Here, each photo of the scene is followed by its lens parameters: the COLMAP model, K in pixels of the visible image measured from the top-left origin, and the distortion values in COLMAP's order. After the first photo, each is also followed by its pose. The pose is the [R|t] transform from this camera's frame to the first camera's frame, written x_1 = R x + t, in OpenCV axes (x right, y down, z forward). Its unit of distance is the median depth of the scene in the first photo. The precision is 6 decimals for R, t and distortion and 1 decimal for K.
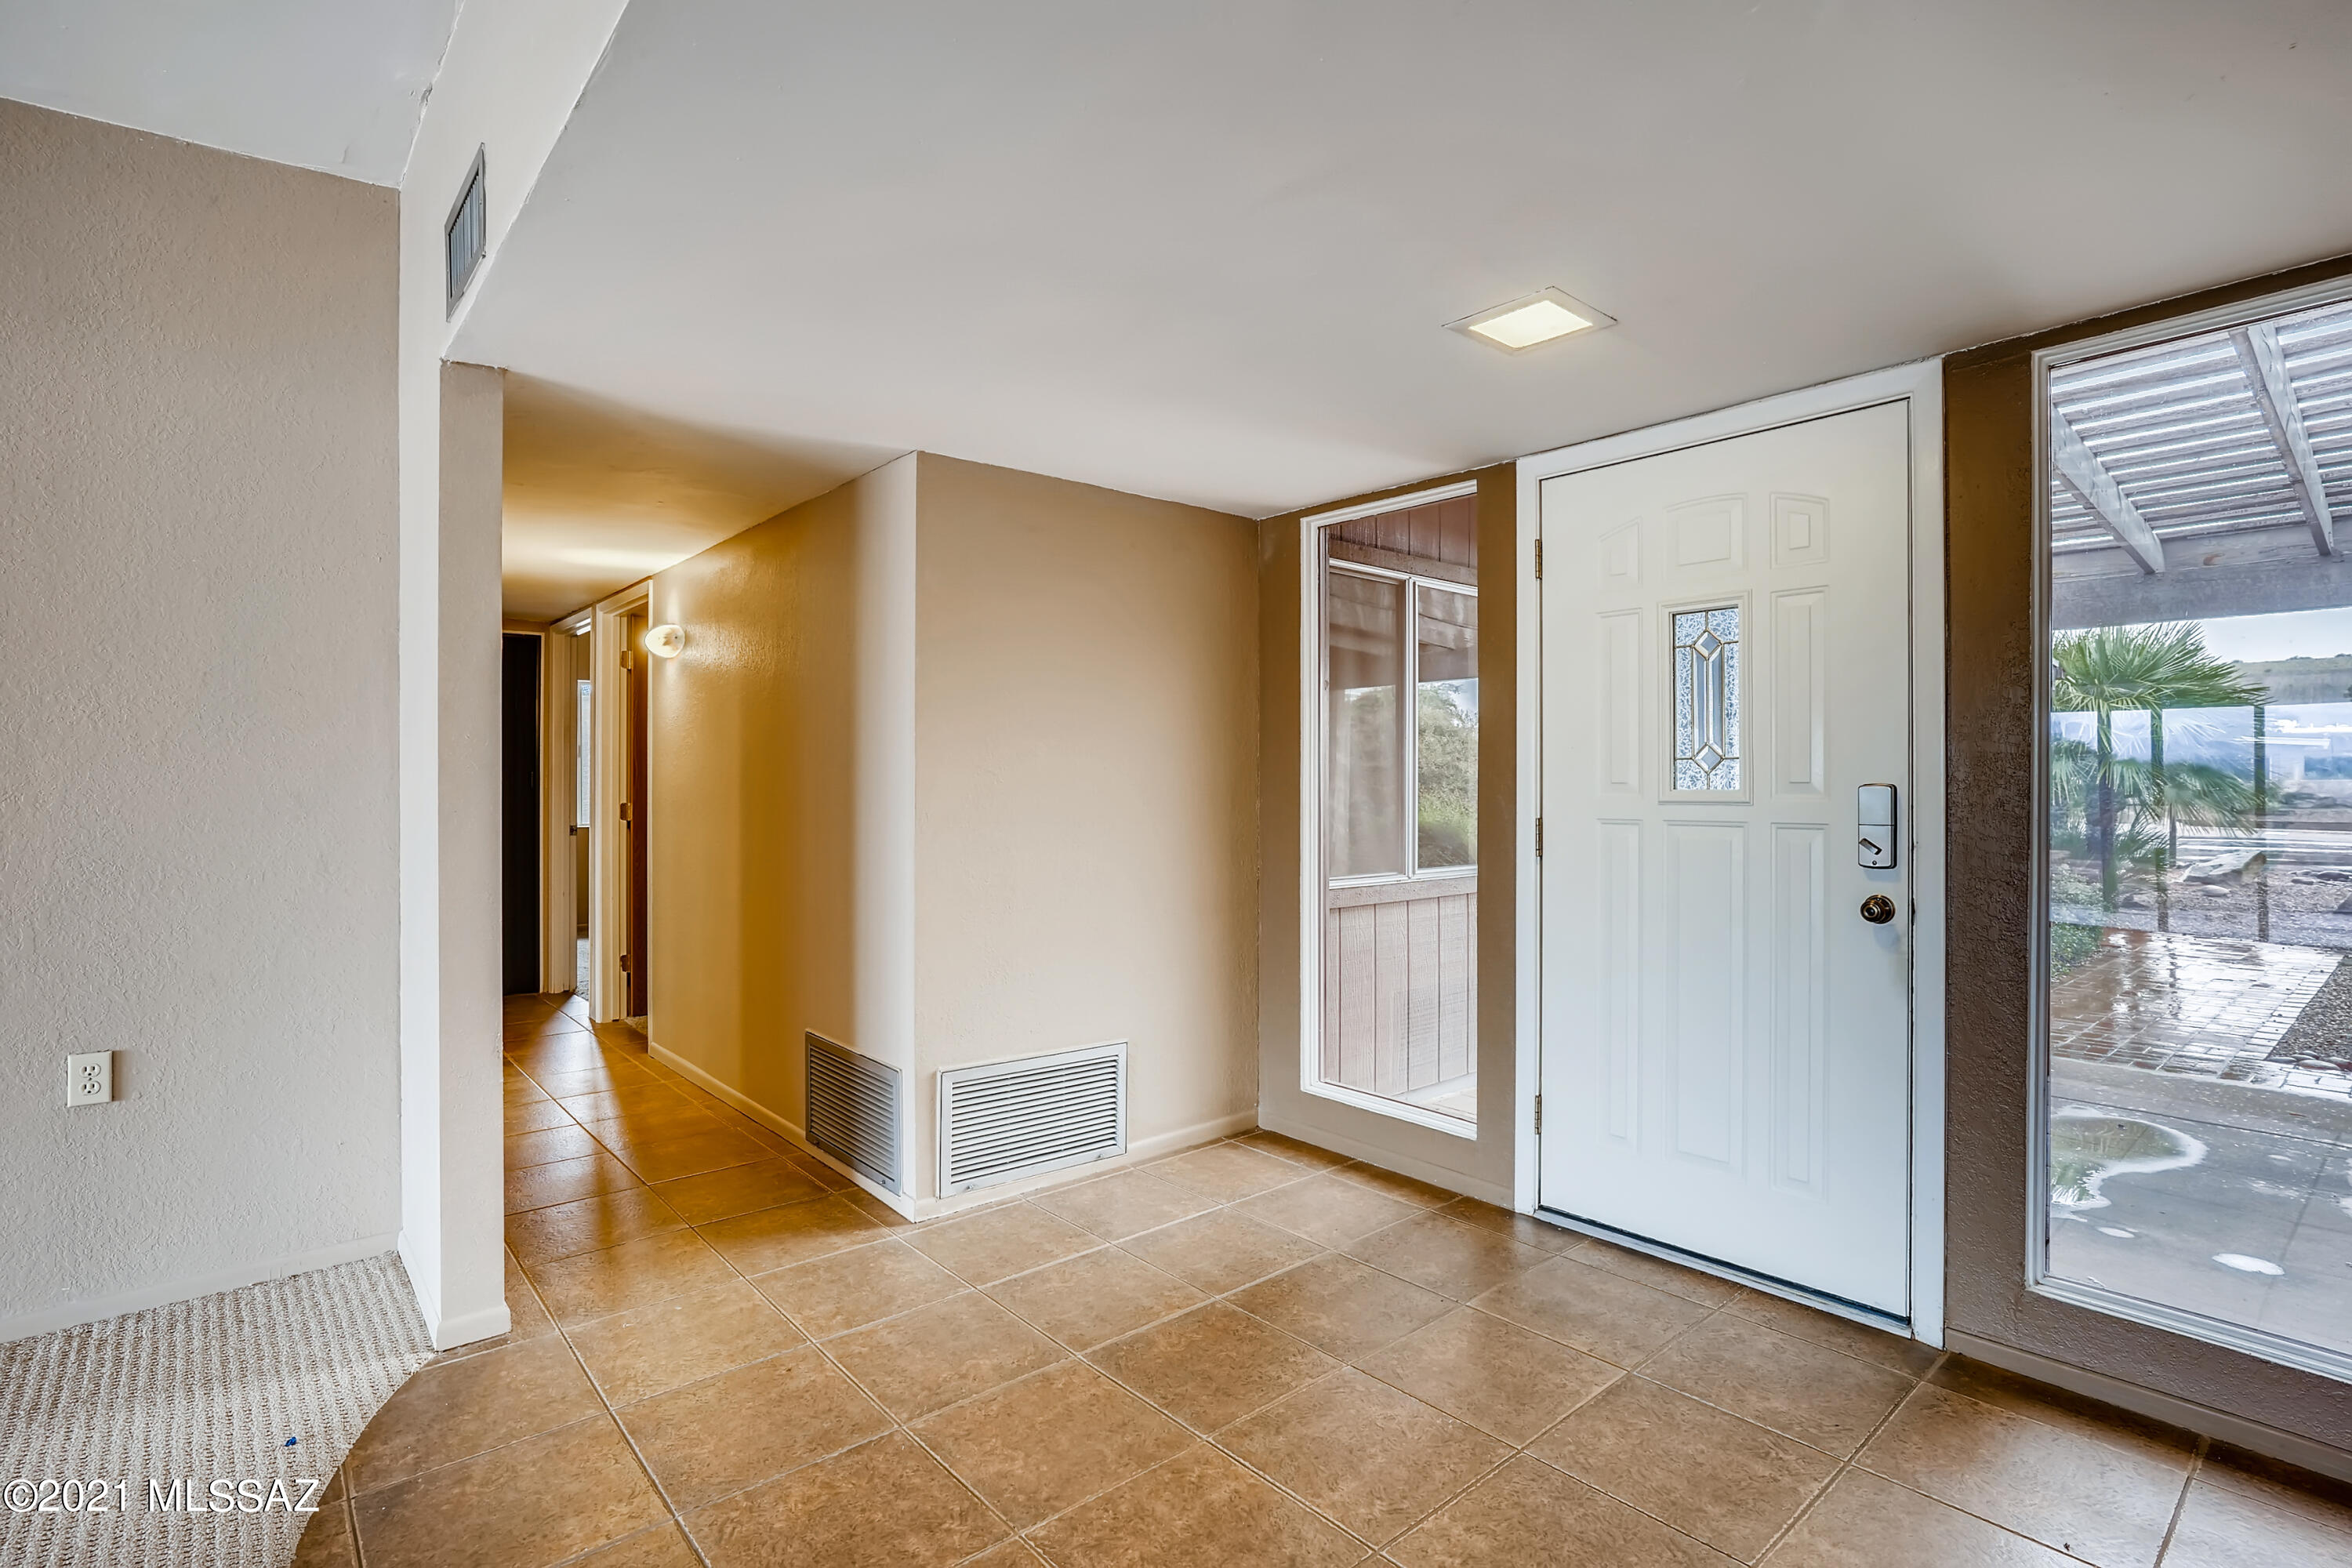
lens RADIAL K [[1152.5, 0, 1141.7], [0, 1152.5, 776.3], [0, 0, 1]] dist [-0.037003, 0.019142]
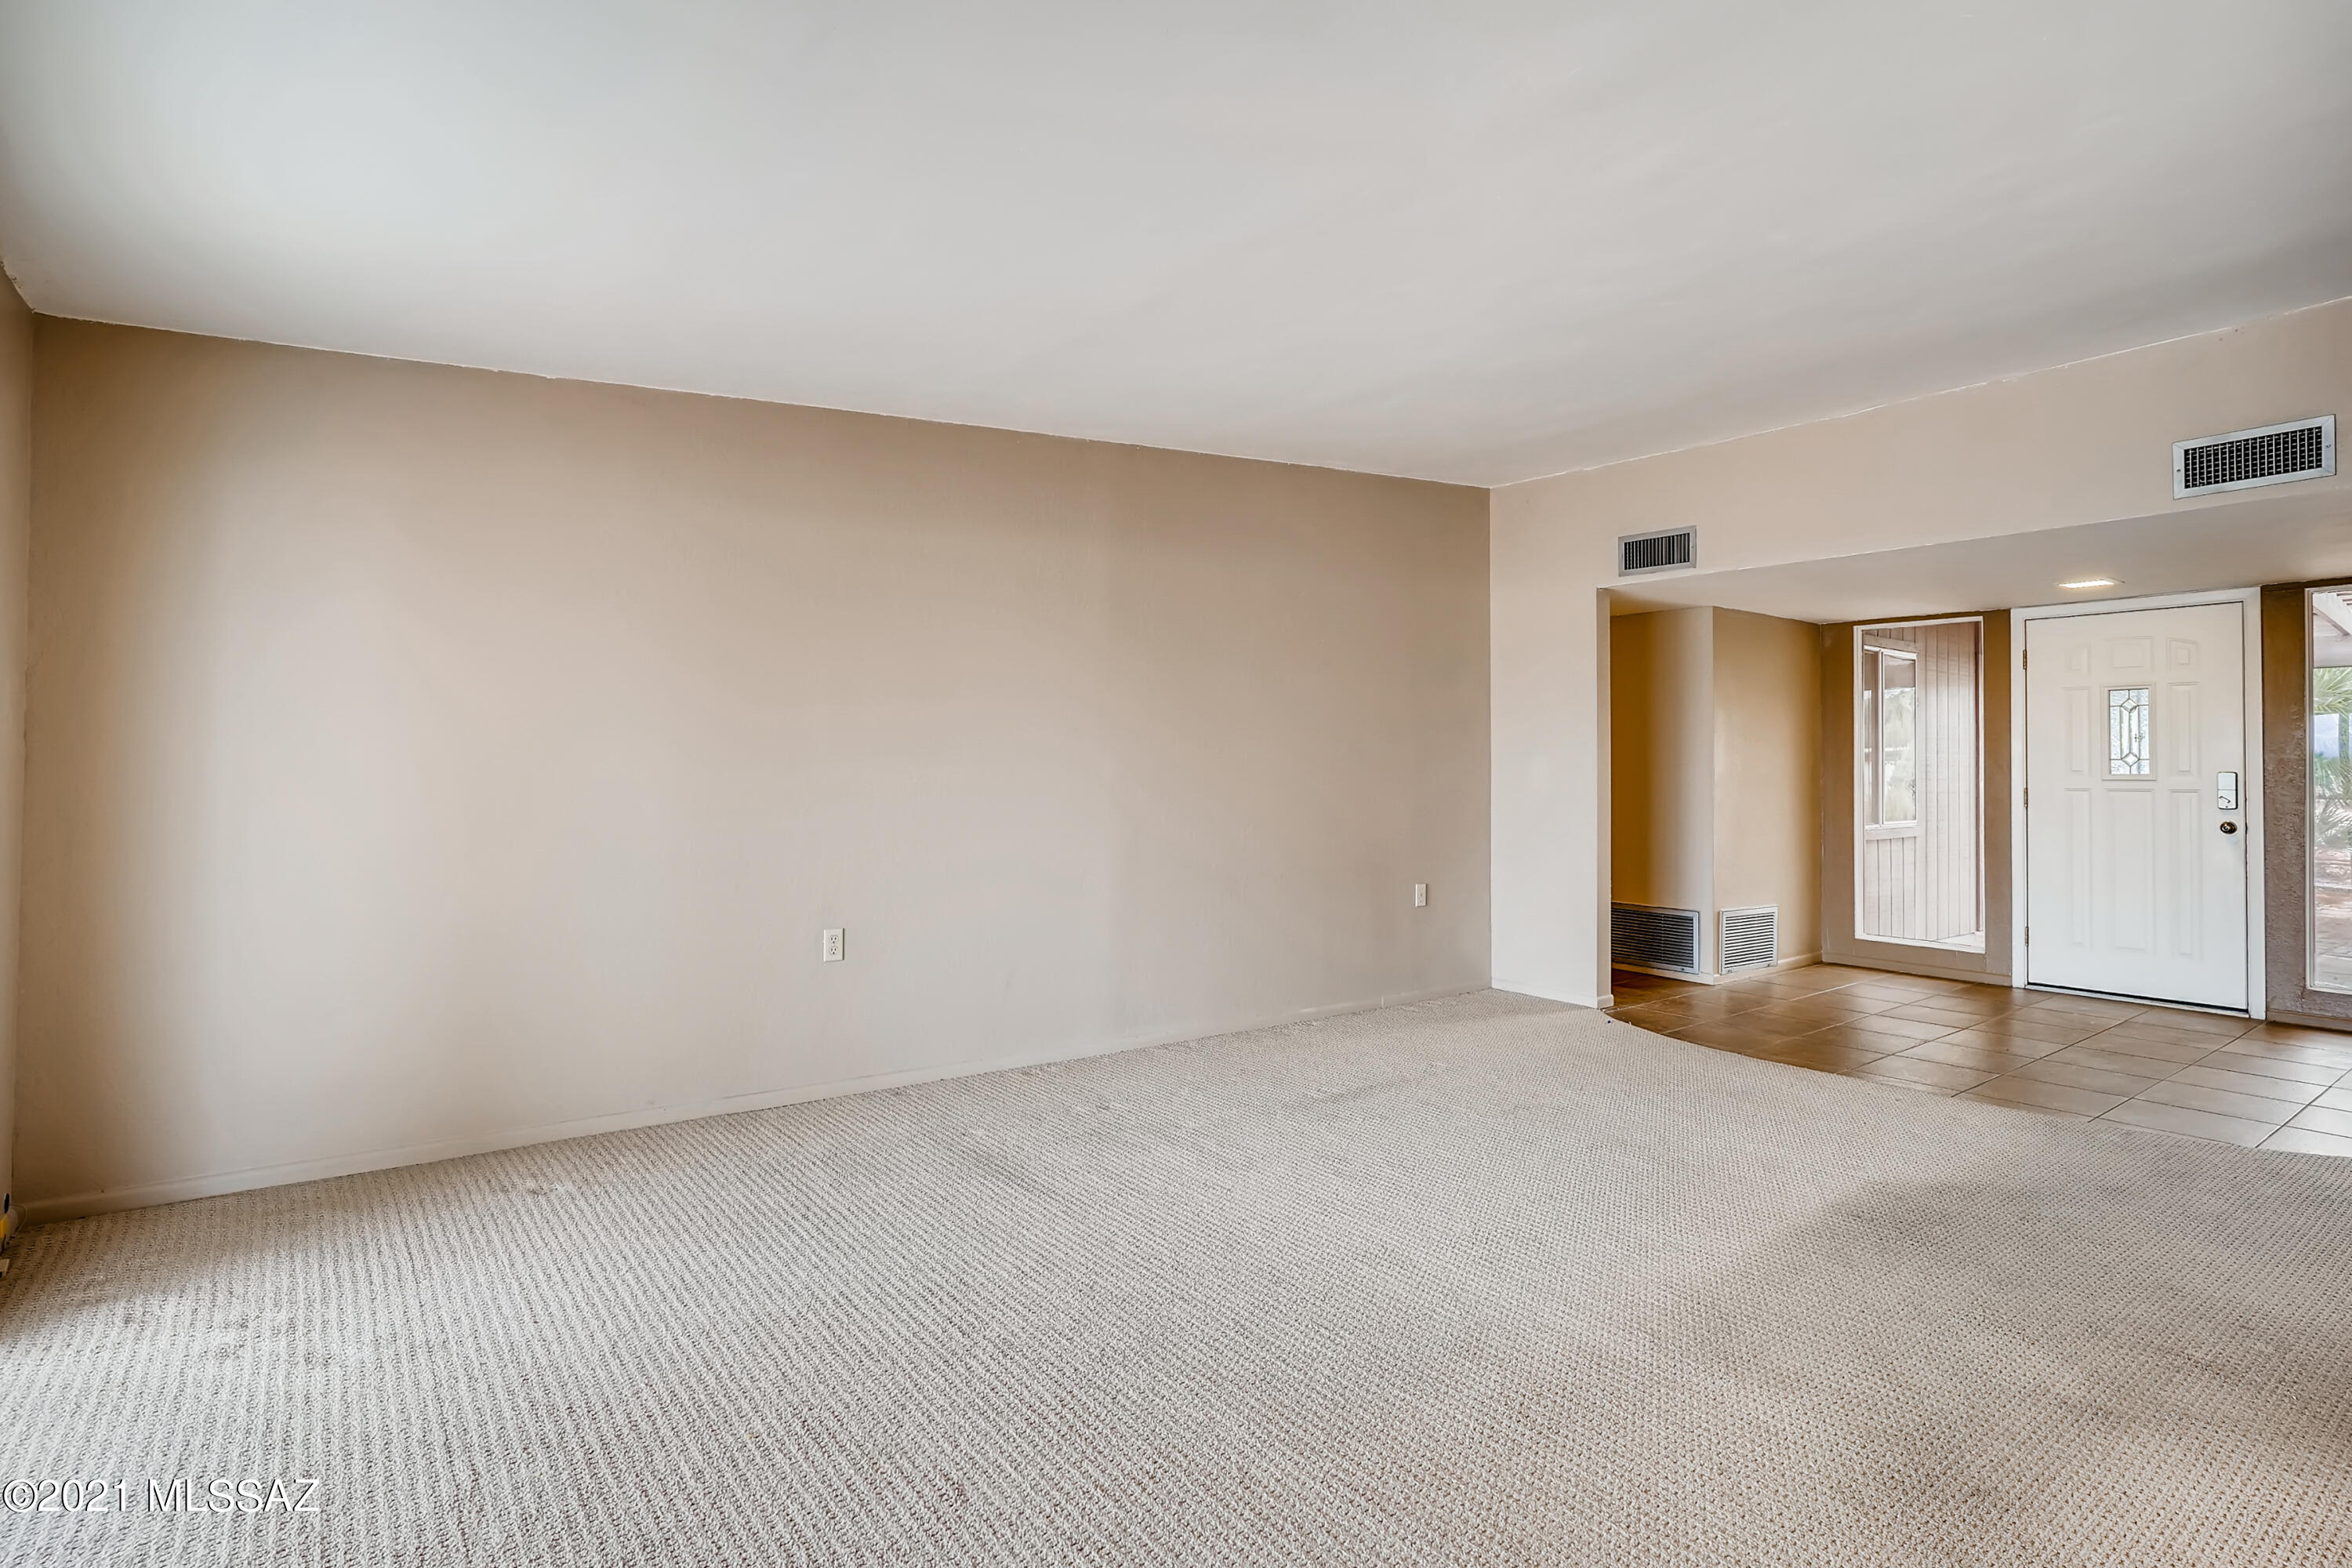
lens RADIAL K [[1152.5, 0, 1153.6], [0, 1152.5, 745.9], [0, 0, 1]] dist [-0.037003, 0.019142]
pose [[0.997158, 0.004301, -0.075221, -1.037428], [-0.005432, 0.999875, -0.014834, 0.000299], [0.075148, 0.015200, 0.997057, -1.108303]]
